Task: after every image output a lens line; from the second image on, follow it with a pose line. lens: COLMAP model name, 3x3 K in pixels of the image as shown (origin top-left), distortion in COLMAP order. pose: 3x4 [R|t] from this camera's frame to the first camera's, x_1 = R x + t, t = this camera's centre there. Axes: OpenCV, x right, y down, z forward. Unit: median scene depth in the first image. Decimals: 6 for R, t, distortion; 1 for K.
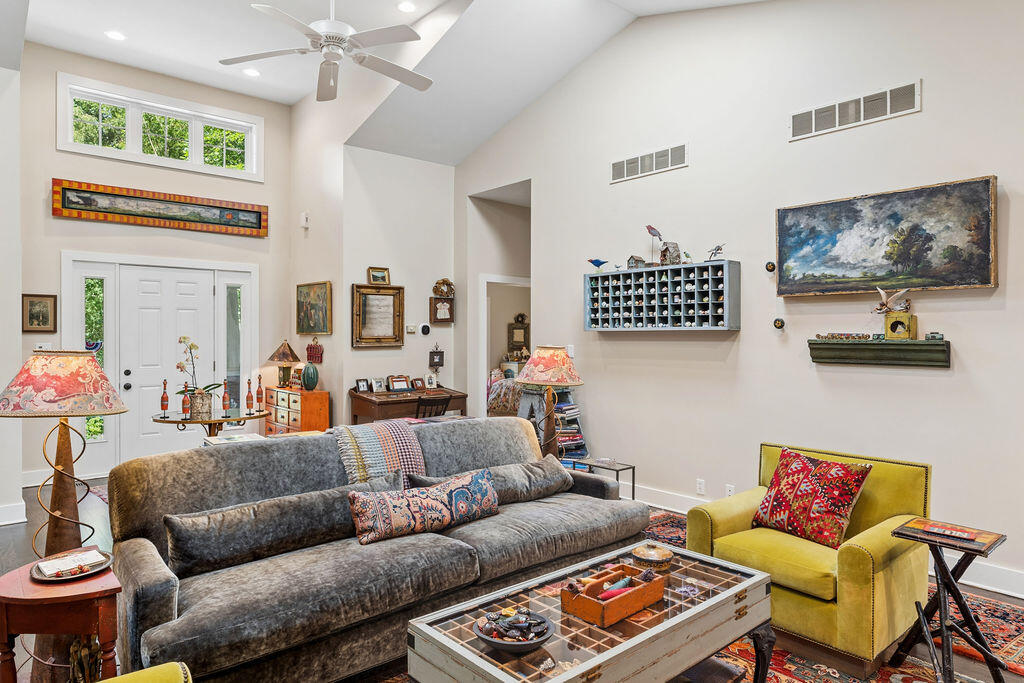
lens RADIAL K [[631.8, 0, 512.0], [0, 631.8, 341.5], [0, 0, 1]] dist [0.001729, 0.001588]
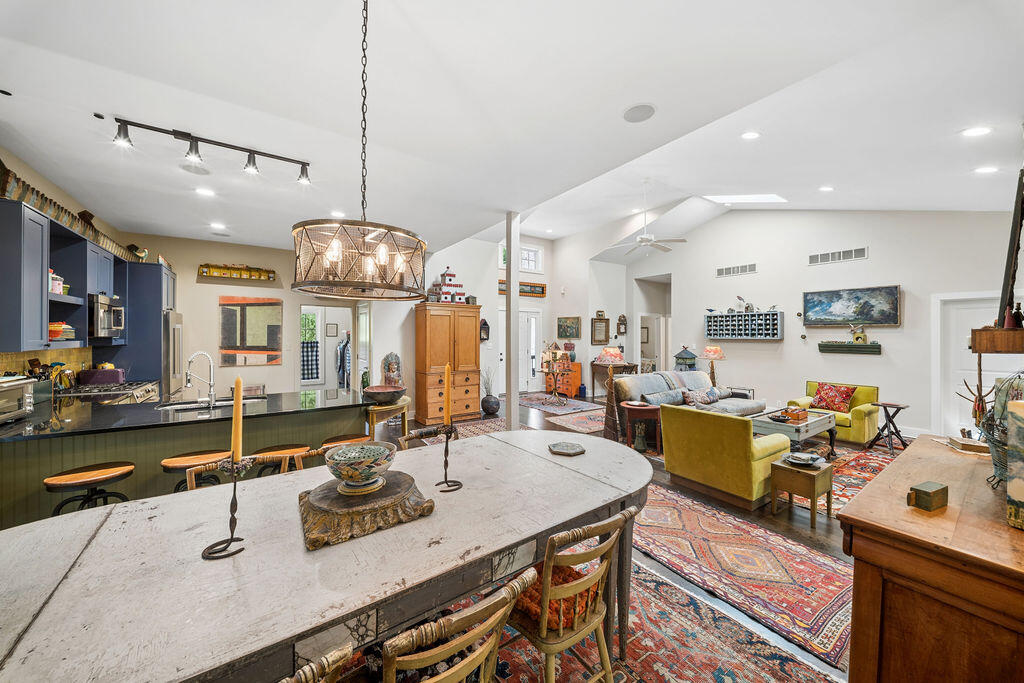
lens RADIAL K [[368.4, 0, 513.9], [0, 368.4, 335.9], [0, 0, 1]] dist [0.010210, -0.009598]
pose [[0.993171, 0.002983, -0.116628, -0.483392], [-0.004059, 0.999951, -0.008997, -0.011884], [0.116596, 0.009409, 0.993135, -0.529660]]
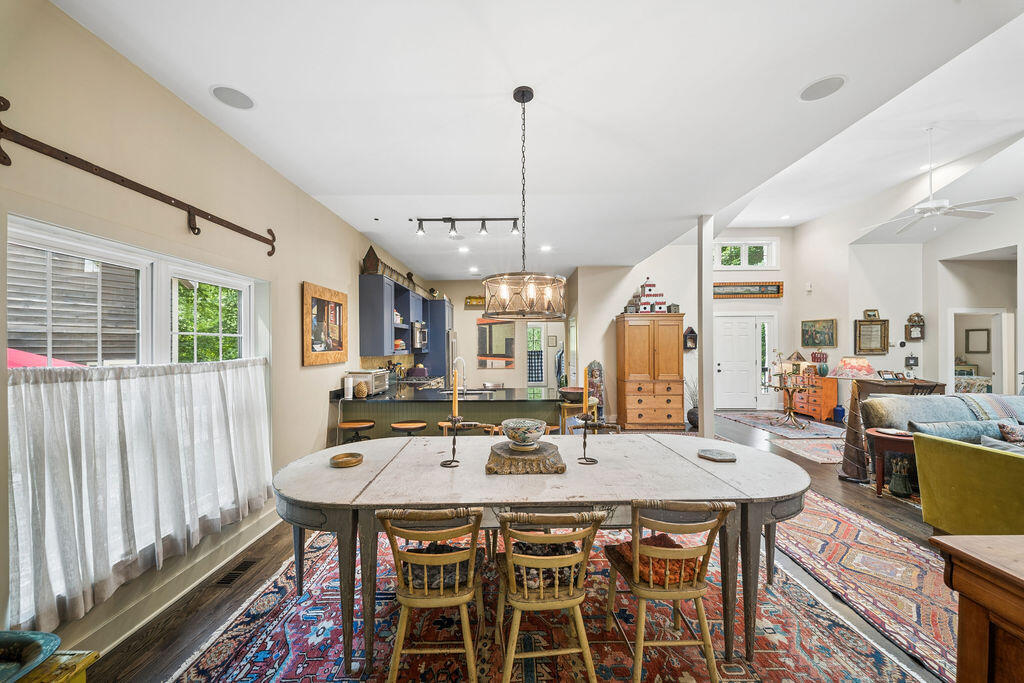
lens RADIAL K [[363.6, 0, 502.2], [0, 363.6, 348.1], [0, 0, 1]] dist [0.000506, -0.005537]
pose [[0.732206, -0.000752, -0.681083, -0.362394], [0.000560, 1.000000, -0.000502, -0.011341], [0.681083, -0.000014, 0.732206, -0.584147]]
